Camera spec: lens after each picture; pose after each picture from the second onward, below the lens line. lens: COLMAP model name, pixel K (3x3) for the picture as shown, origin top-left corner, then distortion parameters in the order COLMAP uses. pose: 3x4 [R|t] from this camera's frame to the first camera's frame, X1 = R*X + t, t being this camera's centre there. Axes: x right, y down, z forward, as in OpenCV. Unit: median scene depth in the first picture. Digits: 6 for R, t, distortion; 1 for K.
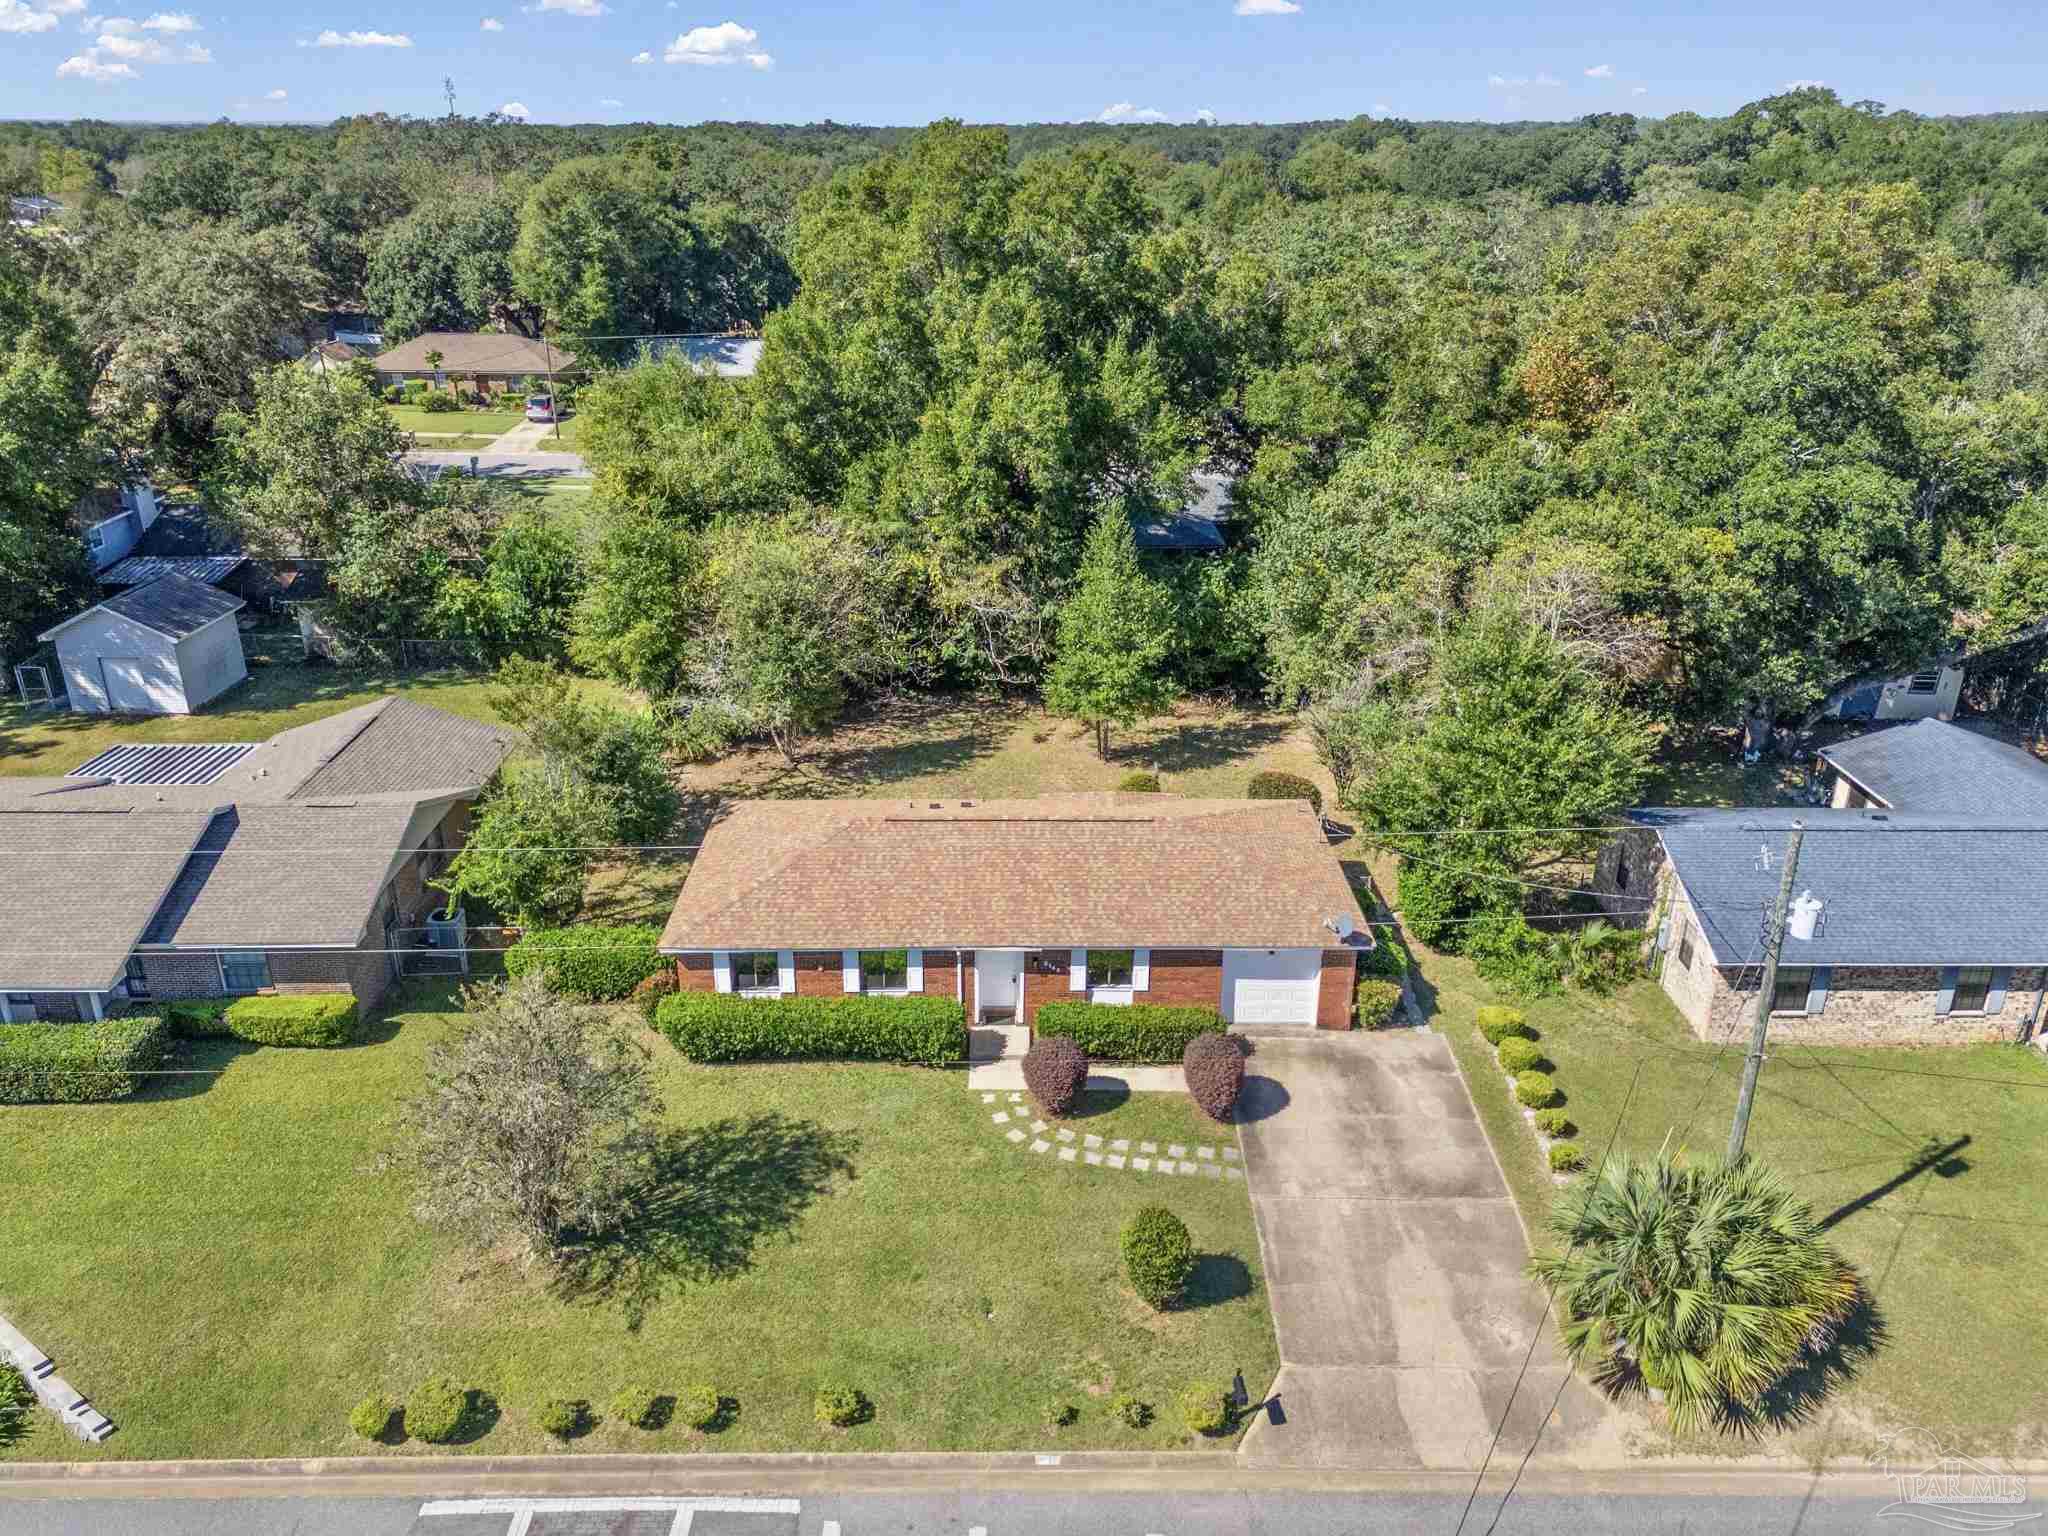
lens RADIAL K [[1505.3, 0, 1024.0], [0, 1505.3, 768.0], [0, 0, 1]] dist [0.133918, -0.221566]
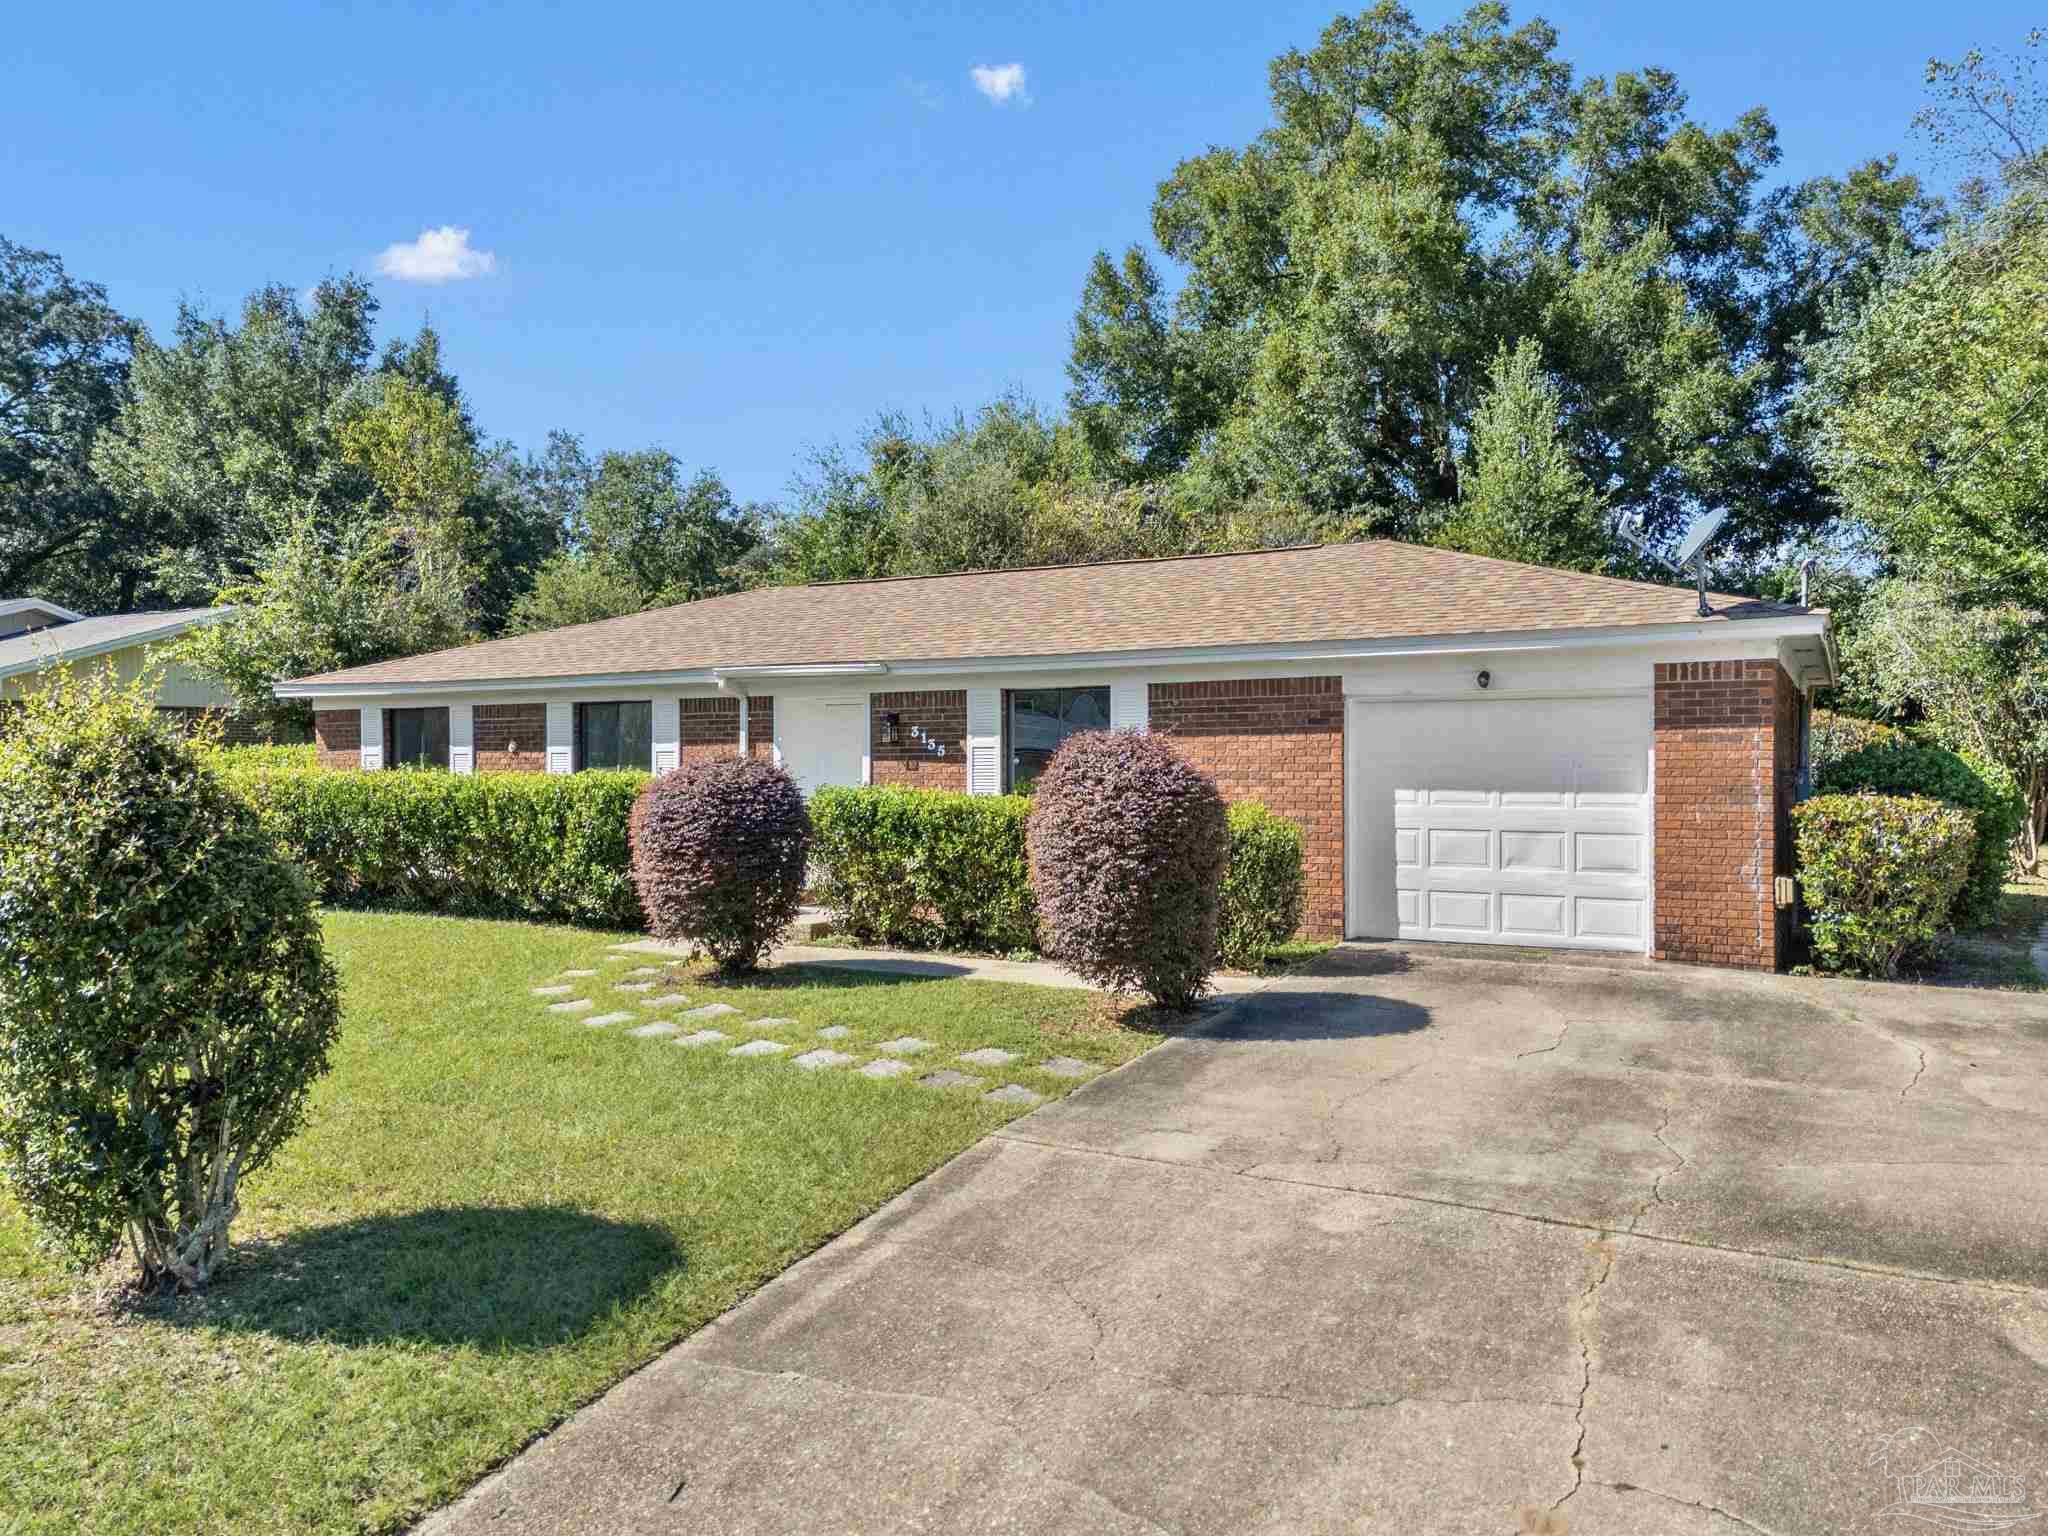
lens RADIAL K [[1505.3, 0, 1024.0], [0, 1505.3, 768.0], [0, 0, 1]] dist [0.133918, -0.221566]
pose [[0.877283, -0.001414, -0.479971, 0.195070], [-0.178628, 0.927202, -0.329225, 0.222097], [0.445496, 0.374560, 0.813166, 0.572311]]
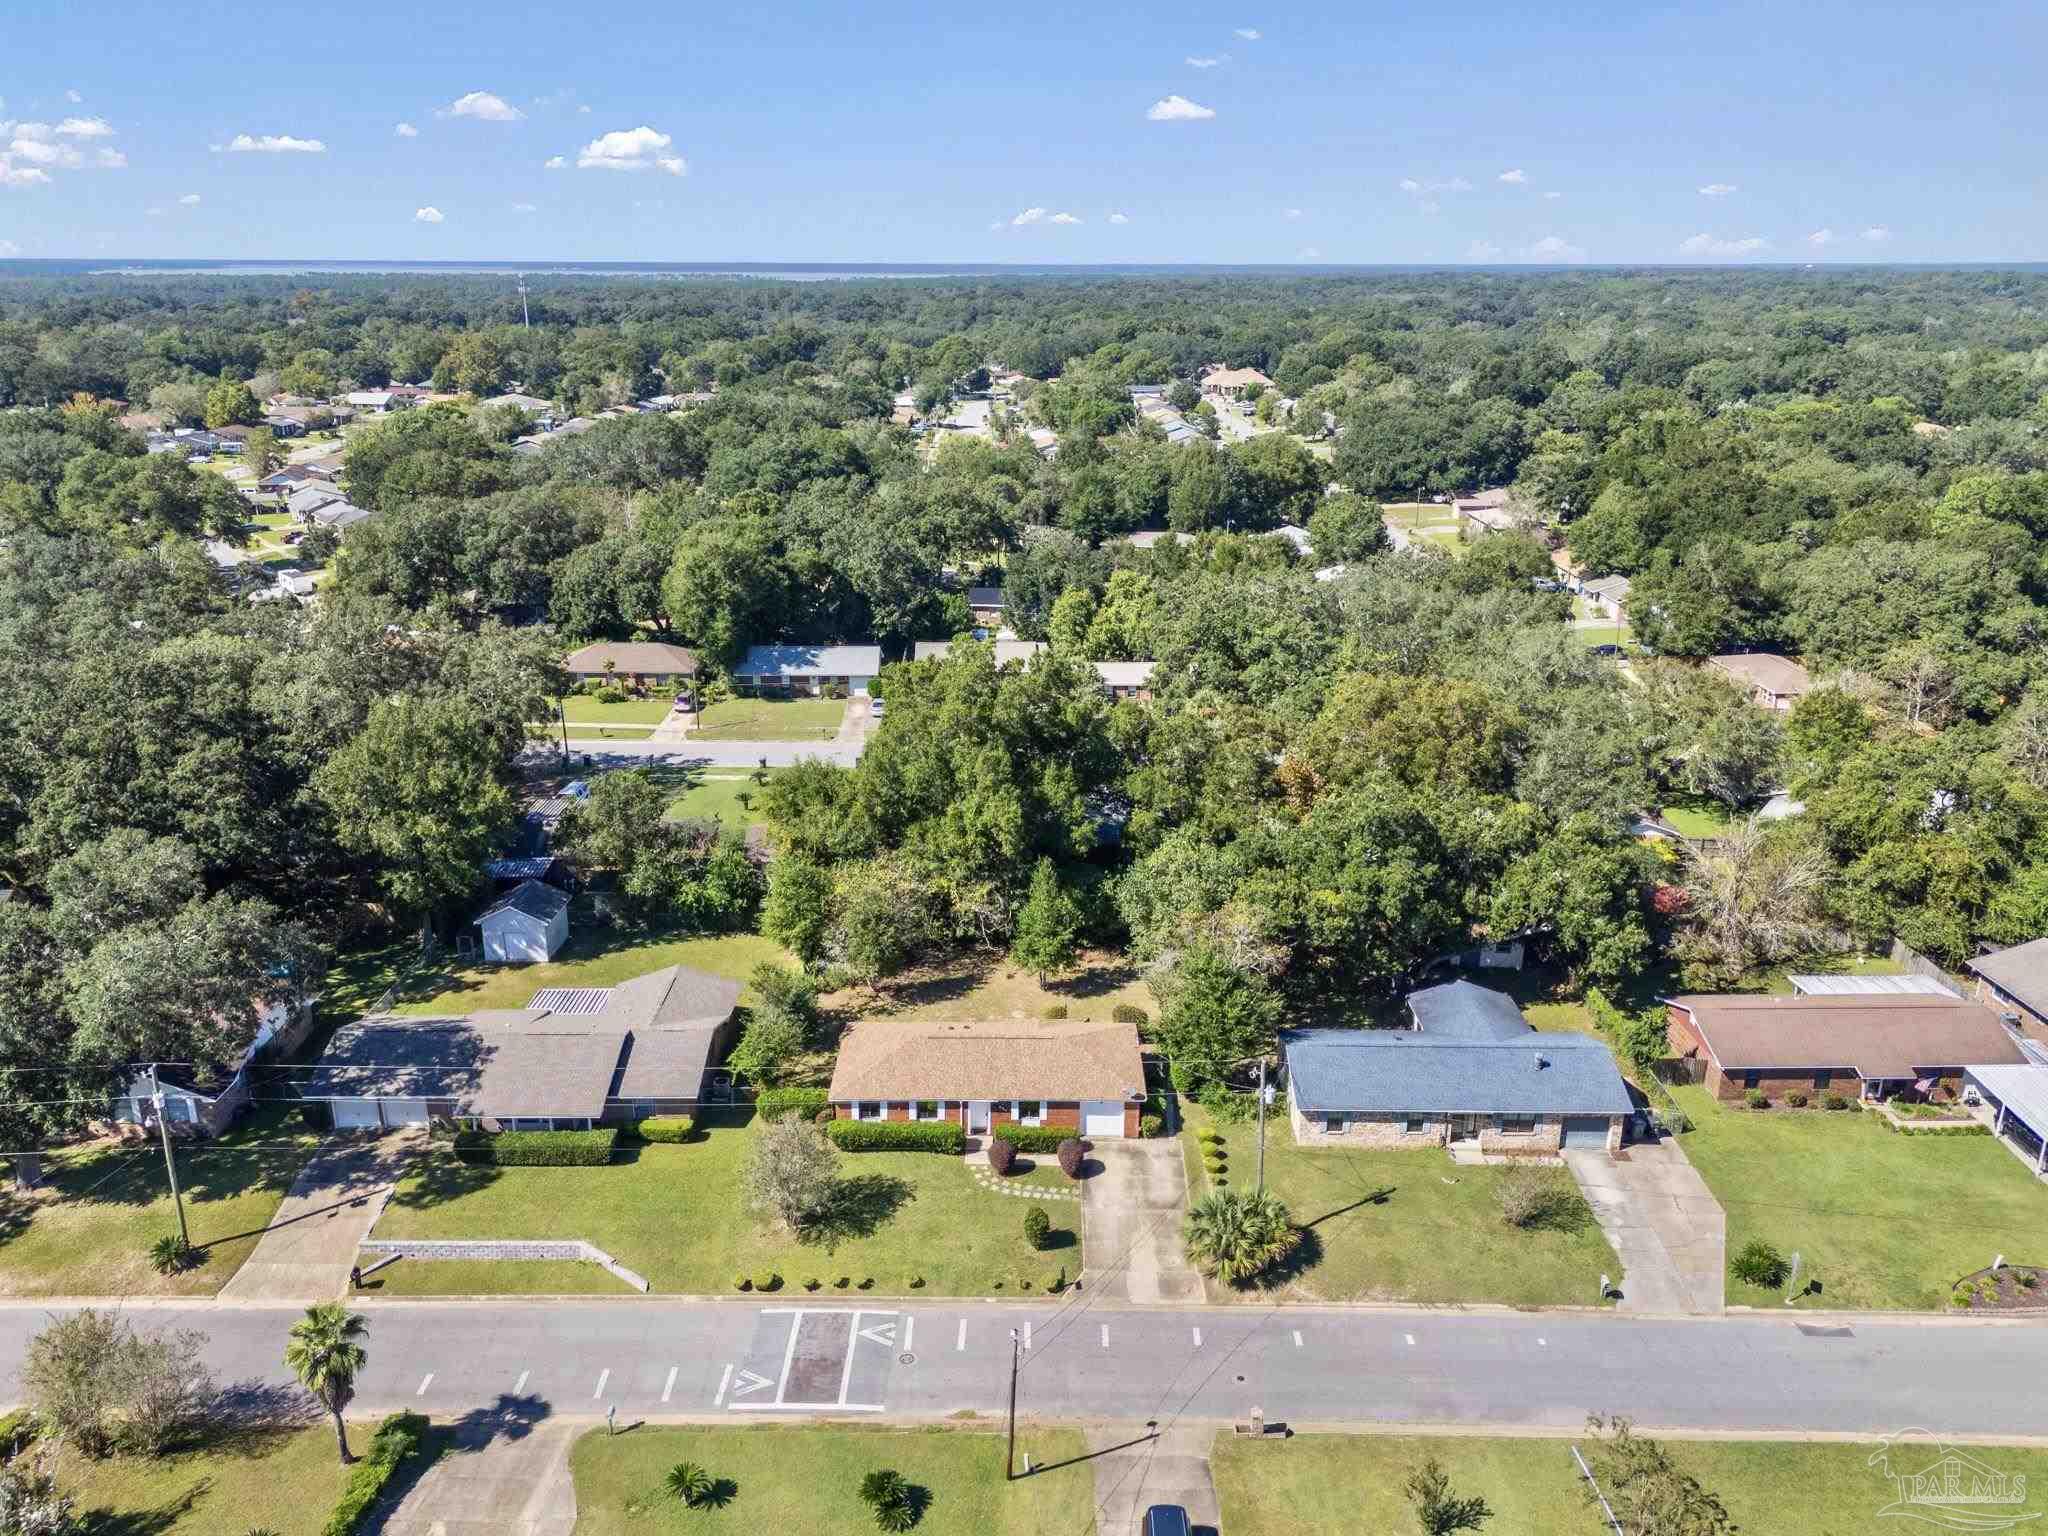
lens RADIAL K [[1505.3, 0, 1024.0], [0, 1505.3, 768.0], [0, 0, 1]] dist [0.133918, -0.221566]
pose [[0.999892, 0.004236, -0.014068, 0.065435], [-0.005294, 0.997087, -0.076091, -0.165638], [0.013704, 0.076157, 0.997002, -1.049484]]
